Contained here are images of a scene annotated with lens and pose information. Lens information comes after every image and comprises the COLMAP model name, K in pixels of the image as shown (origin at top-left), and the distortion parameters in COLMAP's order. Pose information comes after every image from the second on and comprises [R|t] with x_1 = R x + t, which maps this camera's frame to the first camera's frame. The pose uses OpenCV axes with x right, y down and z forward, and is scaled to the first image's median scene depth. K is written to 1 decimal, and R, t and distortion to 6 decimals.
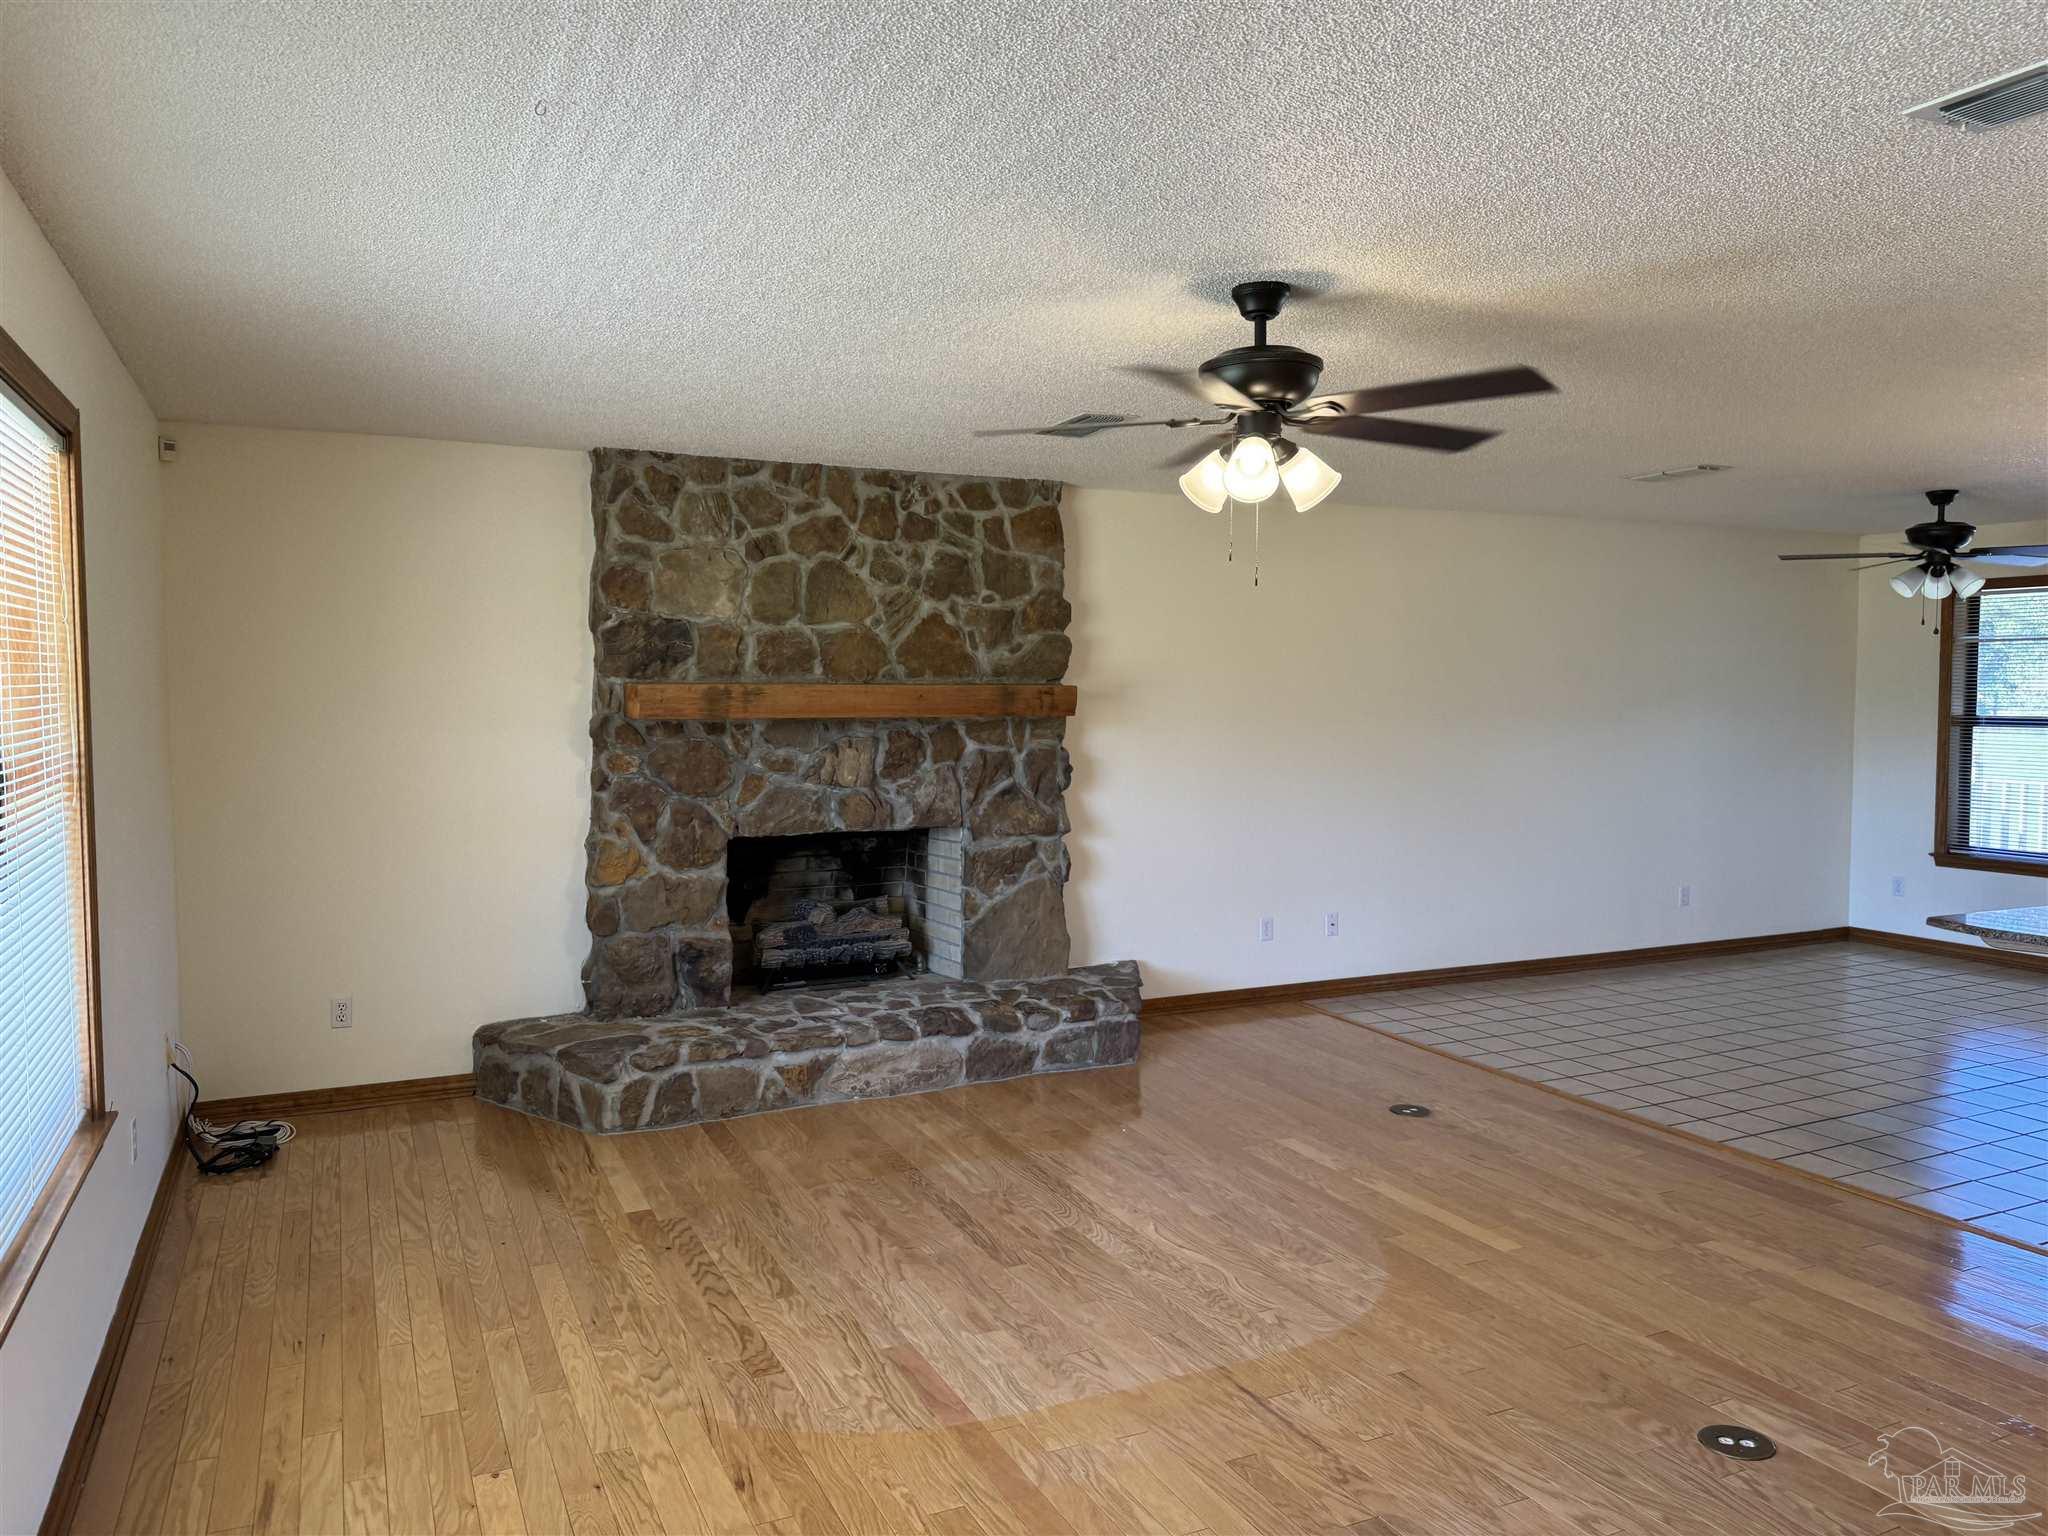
lens RADIAL K [[1436.2, 0, 1005.1], [0, 1436.2, 770.1], [0, 0, 1]] dist [0.071905, -0.094230]
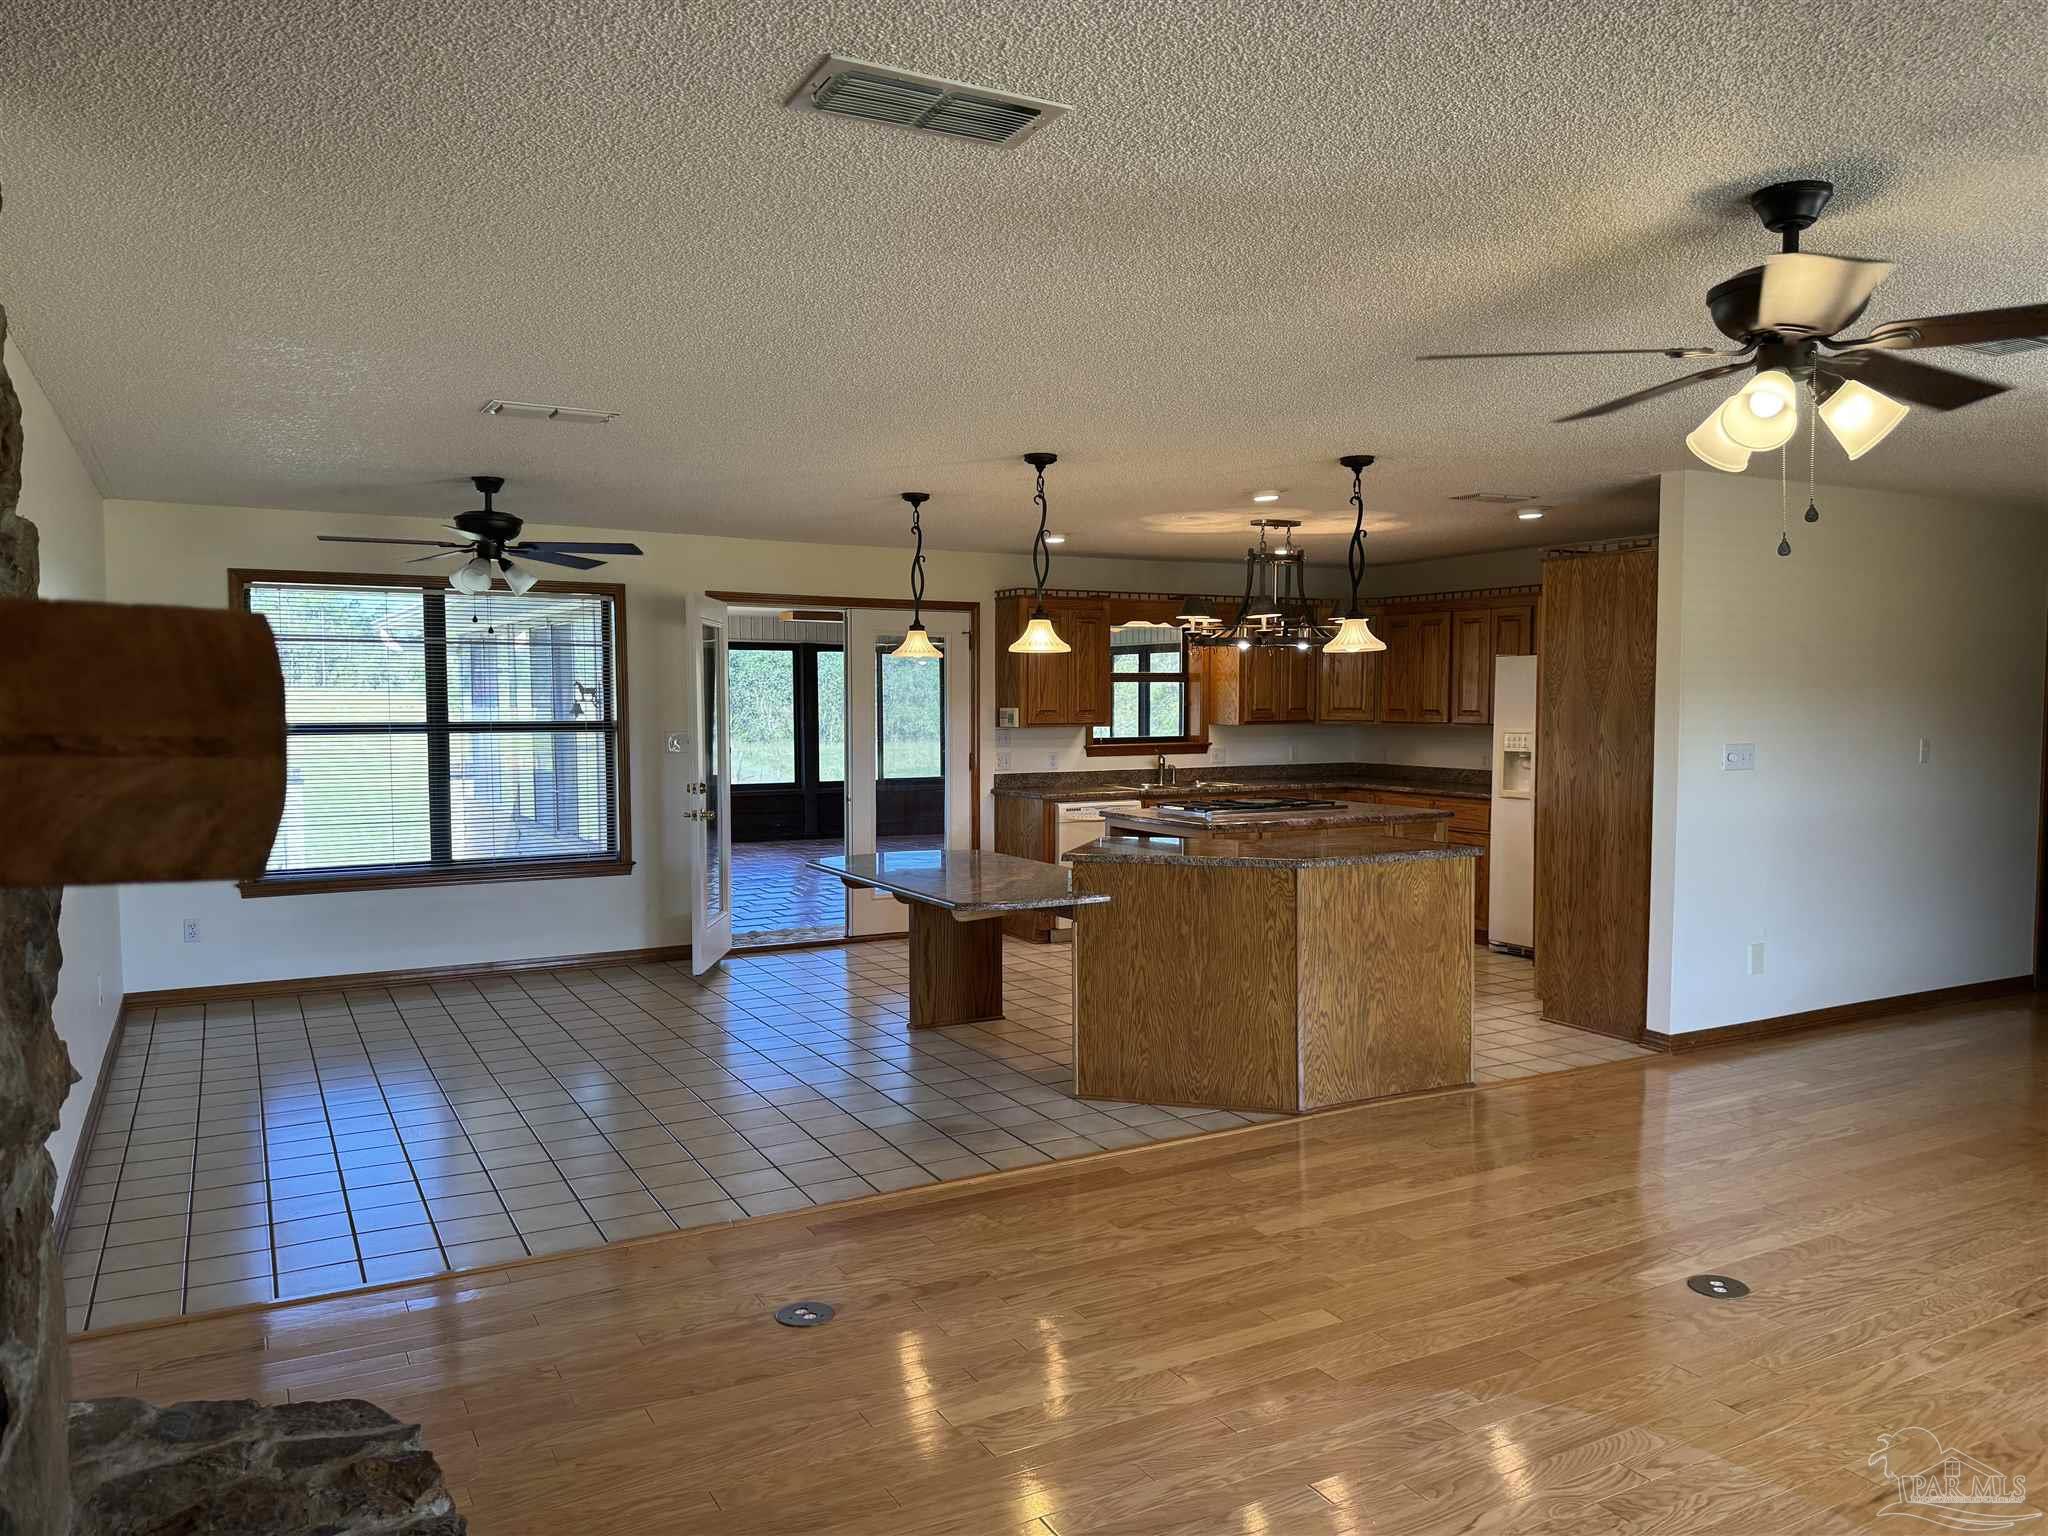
lens RADIAL K [[1436.2, 0, 1007.1], [0, 1436.2, 772.3], [0, 0, 1]] dist [0.071905, -0.094230]
pose [[-0.064203, -0.051730, 0.996595, -0.462843], [0.056663, 0.996855, 0.055394, -0.057547], [-0.996327, 0.060027, -0.061070, 1.122597]]
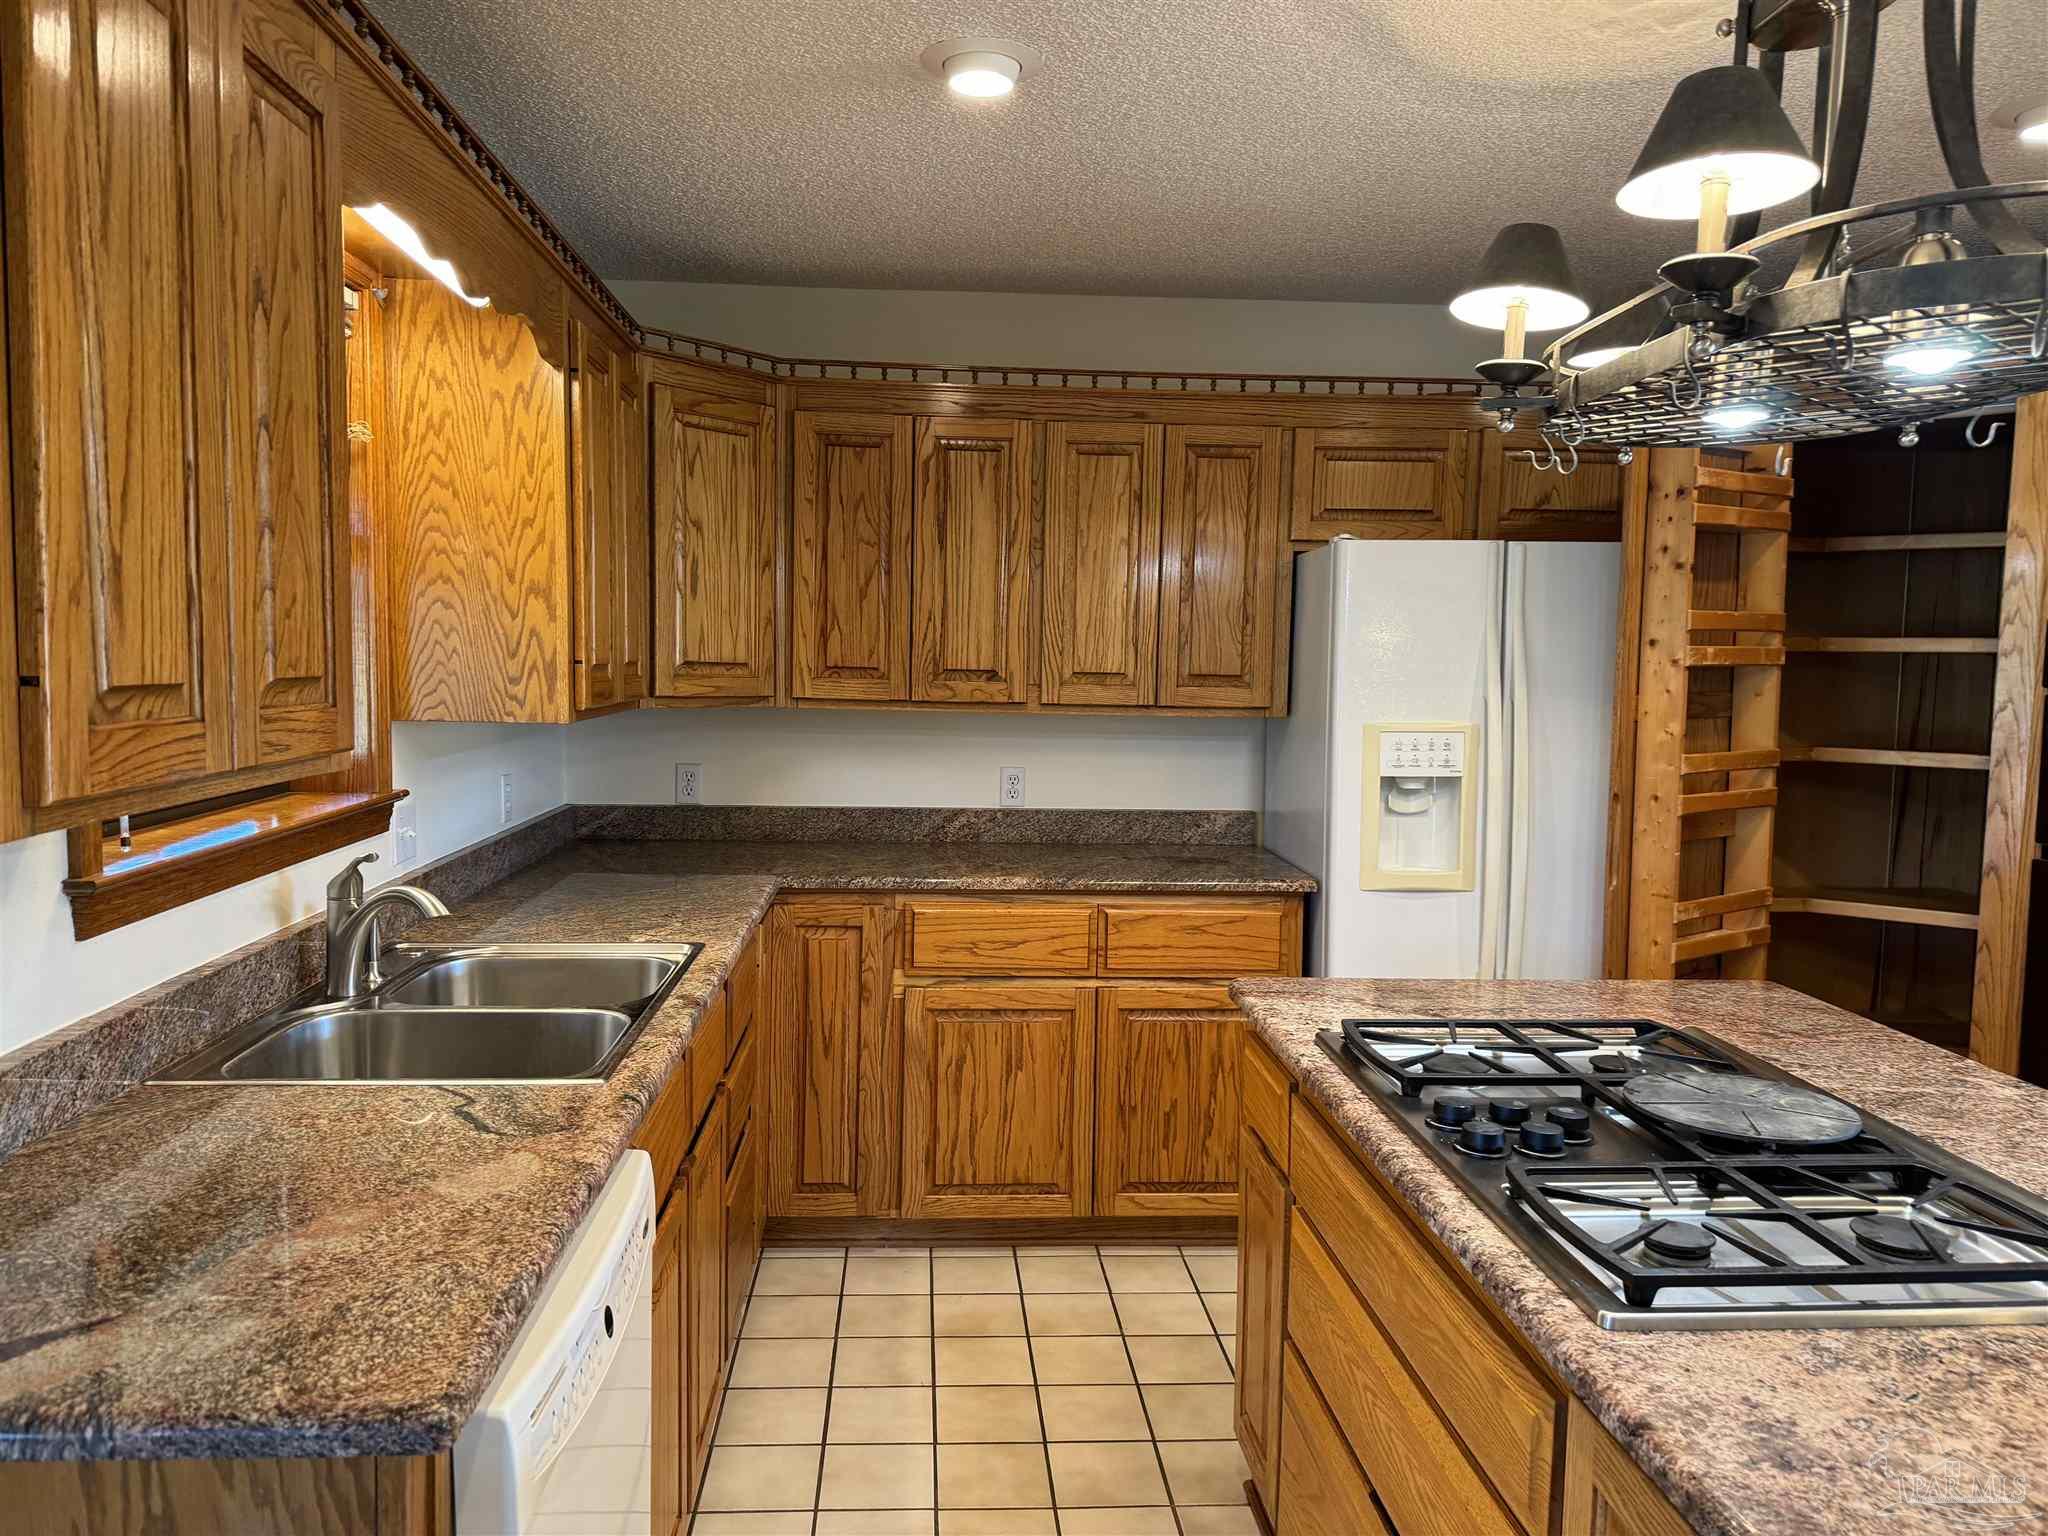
lens RADIAL K [[1436.2, 0, 1028.5], [0, 1436.2, 776.7], [0, 0, 1]] dist [0.071905, -0.094230]
pose [[-0.936957, -0.044391, 0.346613, 1.307086], [0.003904, 0.990507, 0.137410, -0.048329], [-0.349422, 0.130100, -0.927889, 1.131108]]
